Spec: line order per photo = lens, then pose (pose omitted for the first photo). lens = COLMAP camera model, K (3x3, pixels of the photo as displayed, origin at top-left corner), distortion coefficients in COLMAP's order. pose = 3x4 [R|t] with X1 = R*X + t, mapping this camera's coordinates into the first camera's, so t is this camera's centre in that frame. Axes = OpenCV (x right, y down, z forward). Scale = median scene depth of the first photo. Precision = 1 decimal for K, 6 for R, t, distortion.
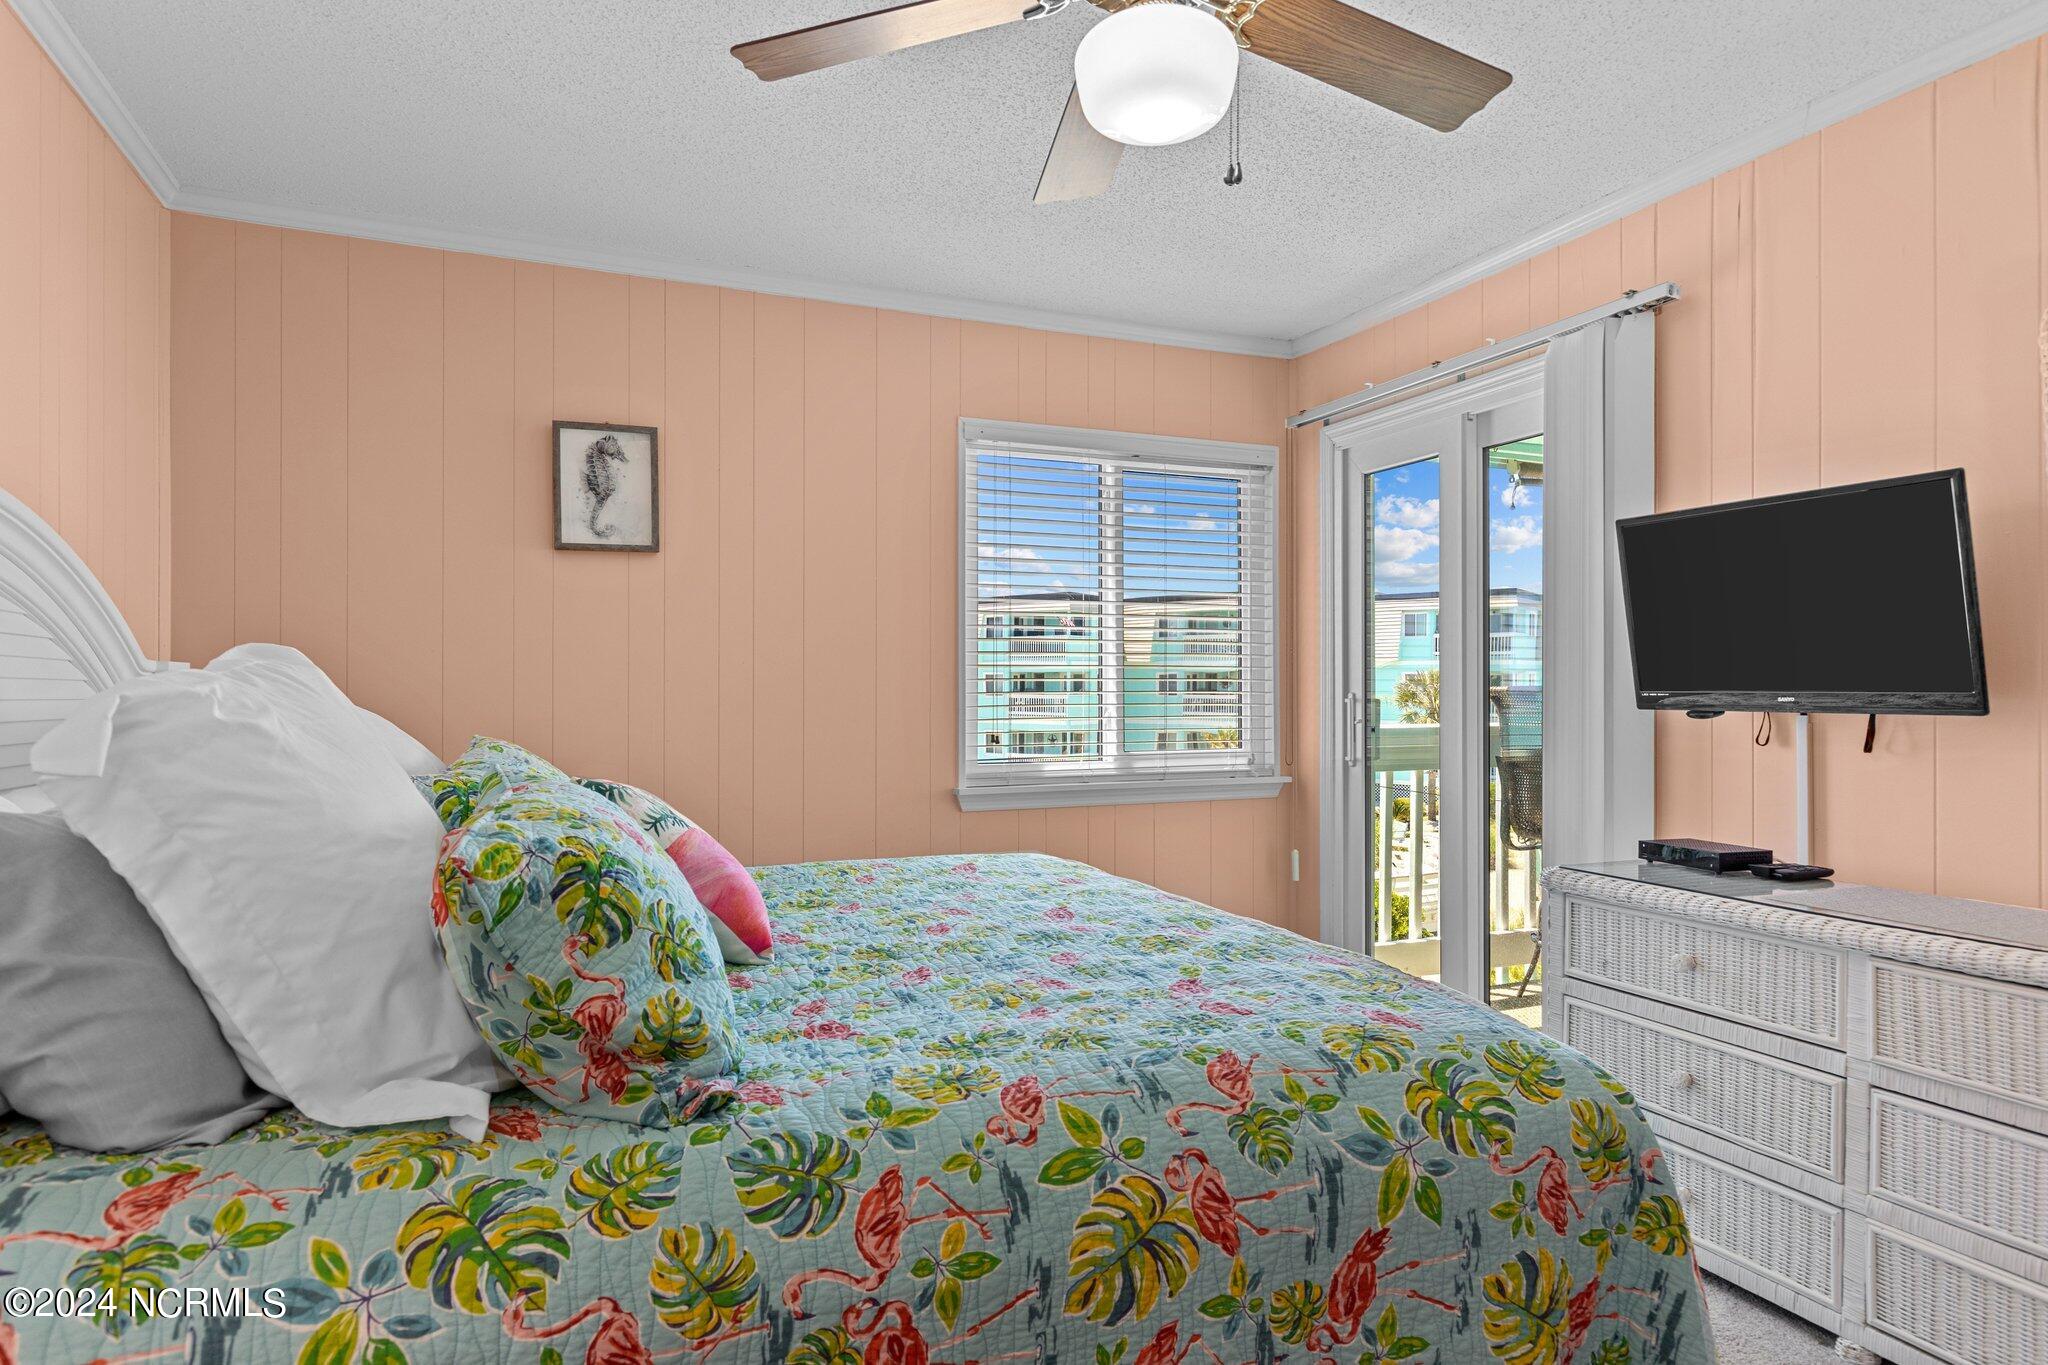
lens RADIAL K [[1152.4, 0, 1005.6], [0, 1152.4, 688.9], [0, 0, 1]] dist [-0.000116, -0.000250]
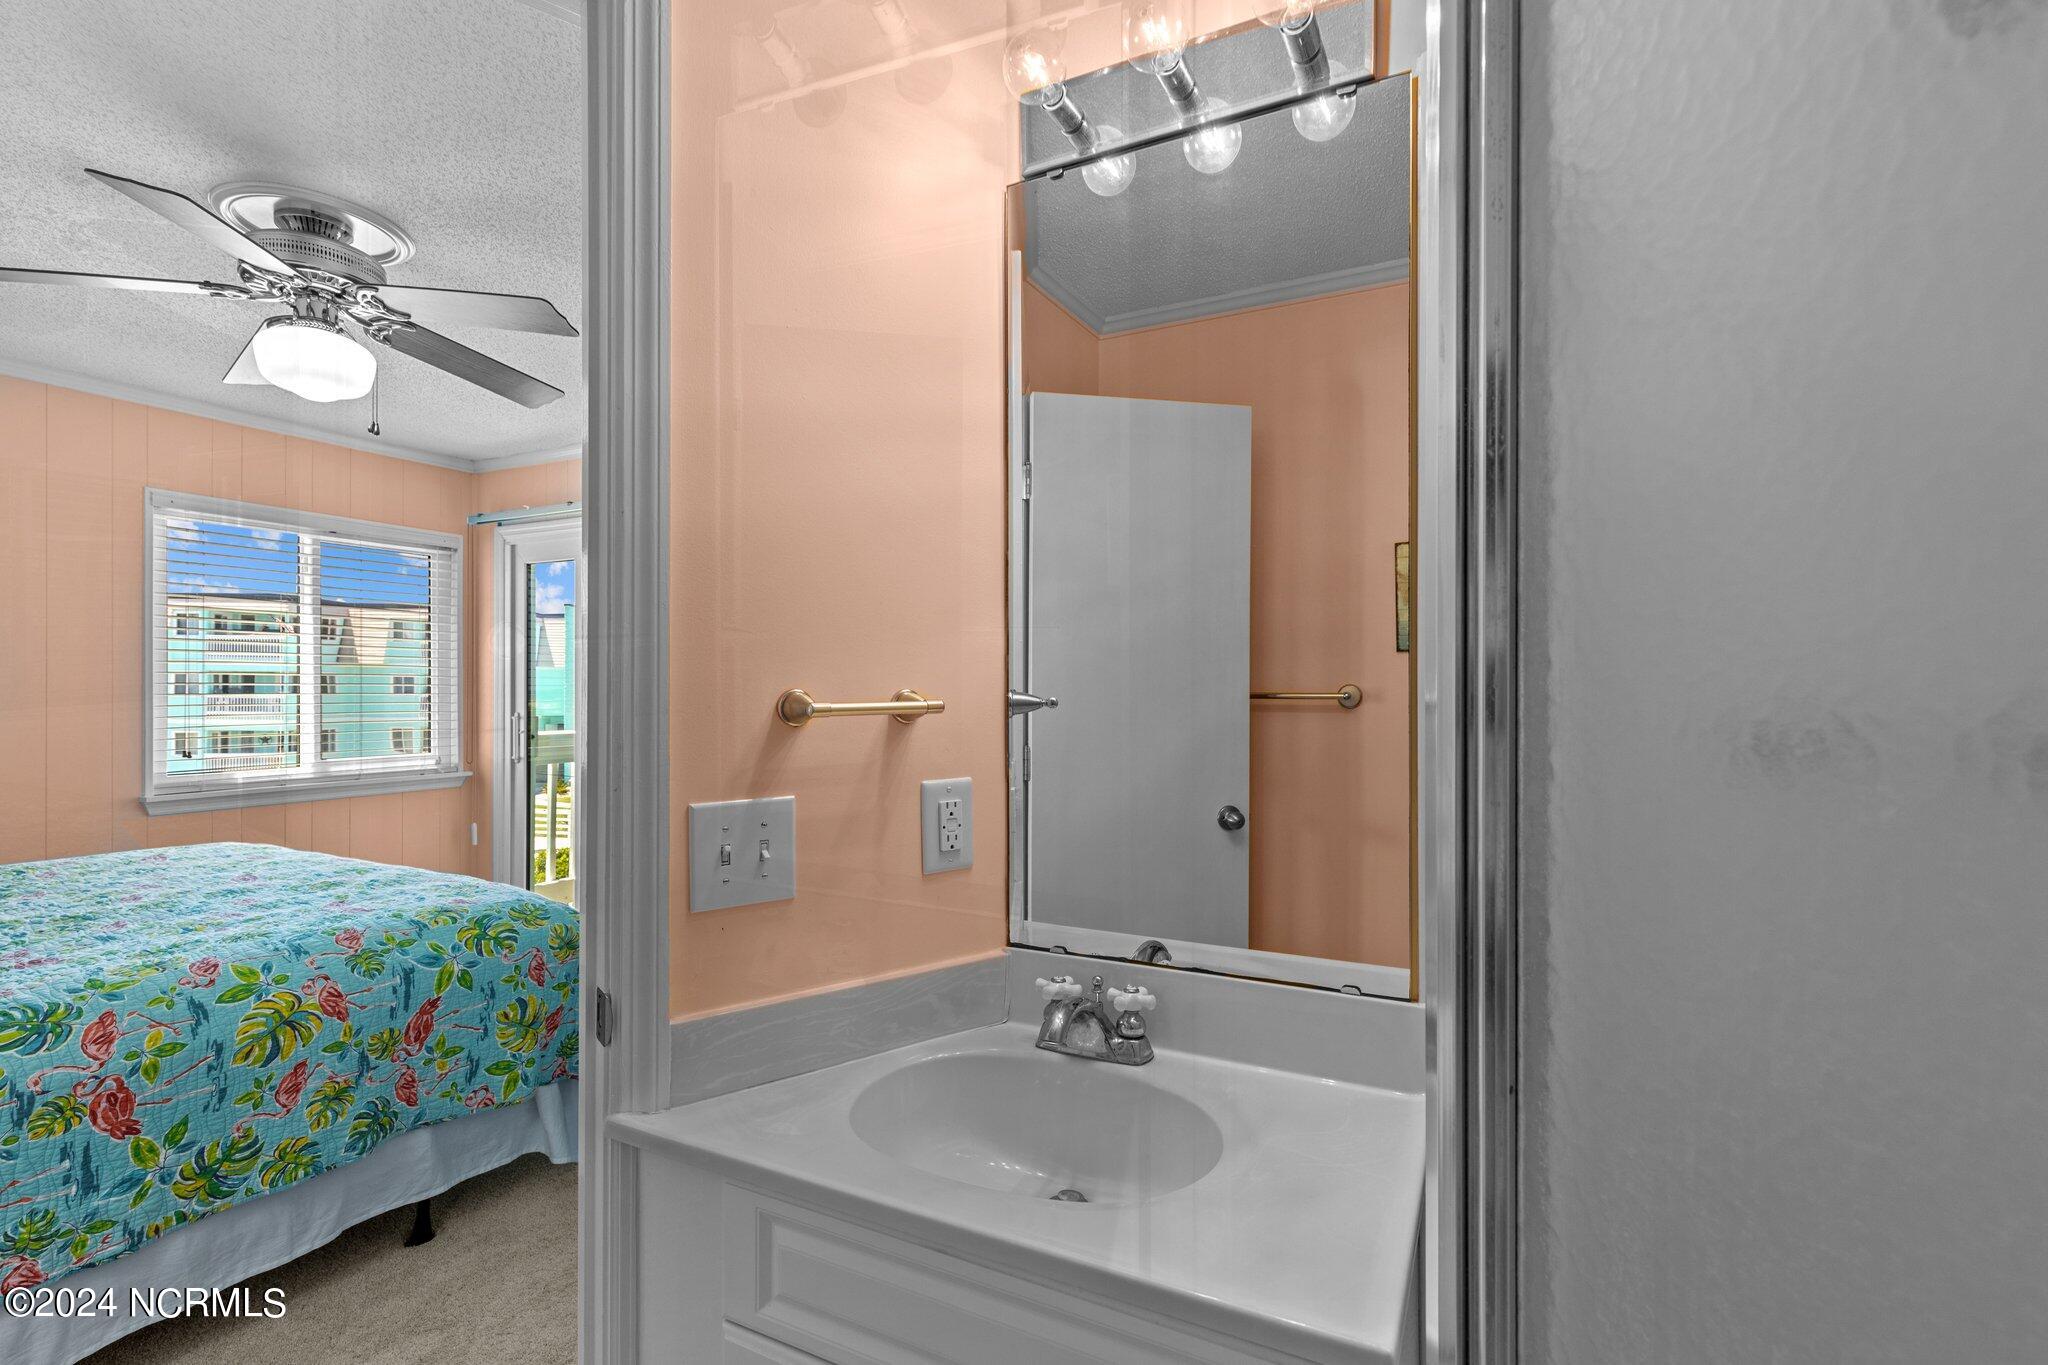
lens RADIAL K [[926.5, 0, 1023.9], [0, 926.5, 698.4], [0, 0, 1]] dist [0.005477, -0.001014]
pose [[0.750231, 0.001002, 0.661175, 0.012698], [-0.008882, 0.999924, 0.008562, -0.089323], [-0.661117, -0.012296, 0.750182, -0.909700]]
